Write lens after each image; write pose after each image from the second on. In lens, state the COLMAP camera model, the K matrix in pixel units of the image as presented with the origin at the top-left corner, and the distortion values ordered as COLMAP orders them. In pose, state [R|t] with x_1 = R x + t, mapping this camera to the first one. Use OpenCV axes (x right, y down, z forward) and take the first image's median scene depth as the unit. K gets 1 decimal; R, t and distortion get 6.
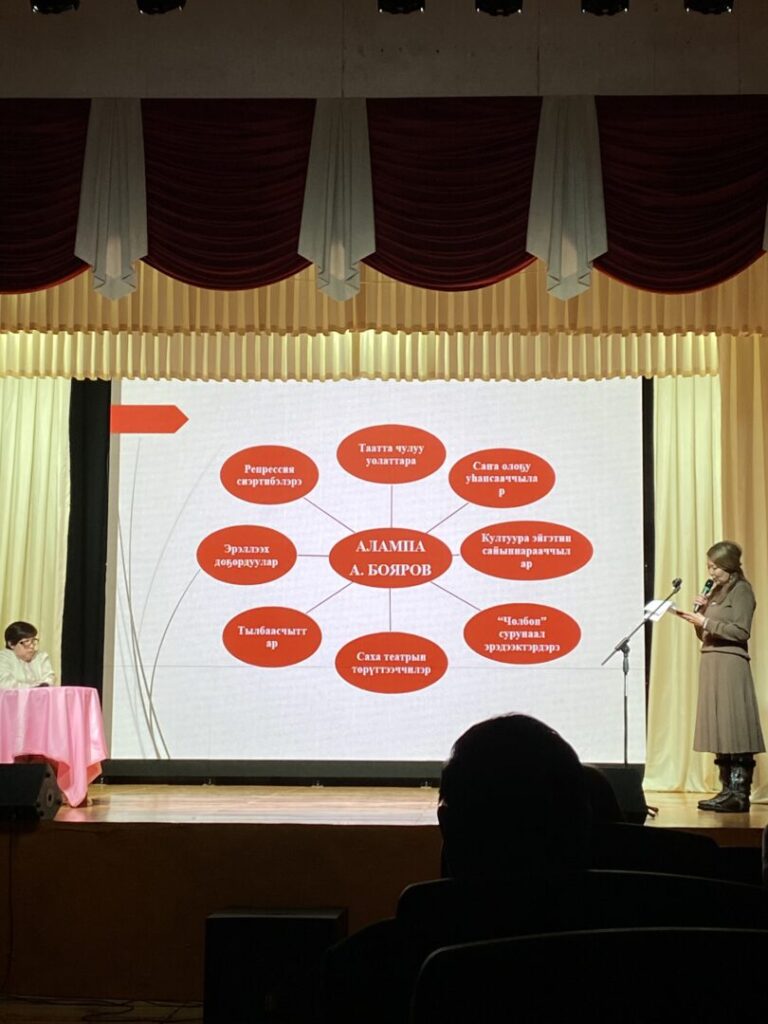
lens RADIAL K [[1799.9, 0, 392.1], [0, 1799.9, 505.0], [0, 0, 1]] dist [0.116288, 0.000000]
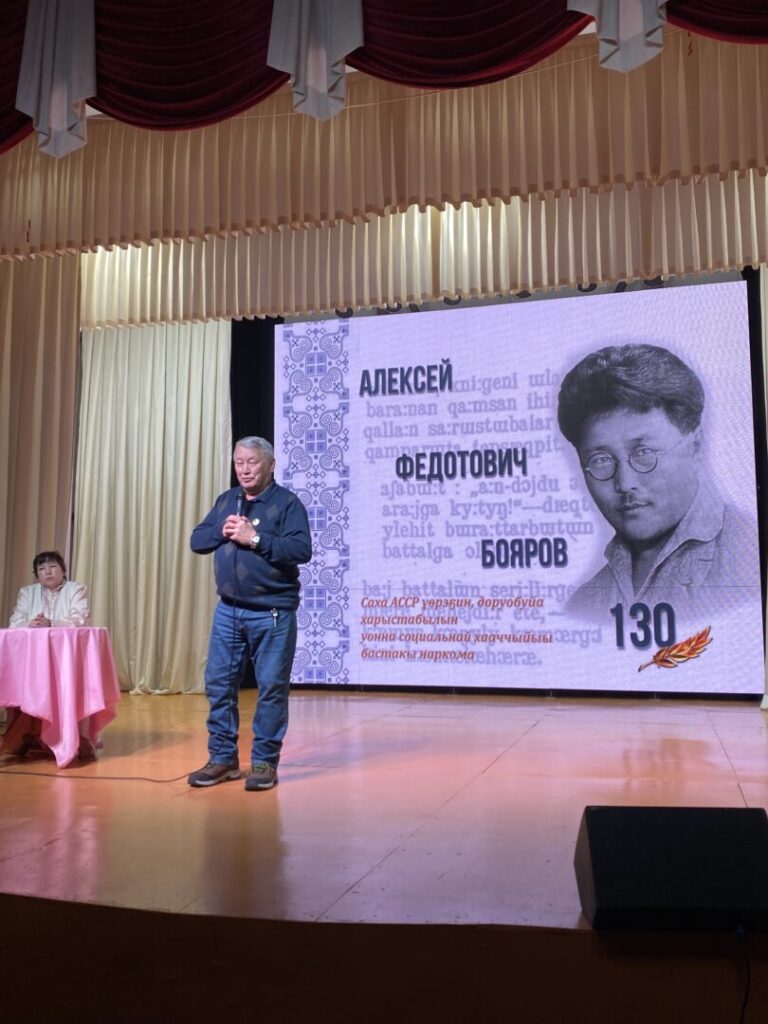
lens RADIAL K [[943.9, 0, 389.5], [0, 943.9, 504.0], [0, 0, 1]] dist [0.026381, 0.000000]
pose [[0.973379, -0.037663, -0.226088, 0.080088], [0.040265, 0.999165, 0.006907, 0.045129], [0.225639, -0.015826, 0.974082, 0.593786]]
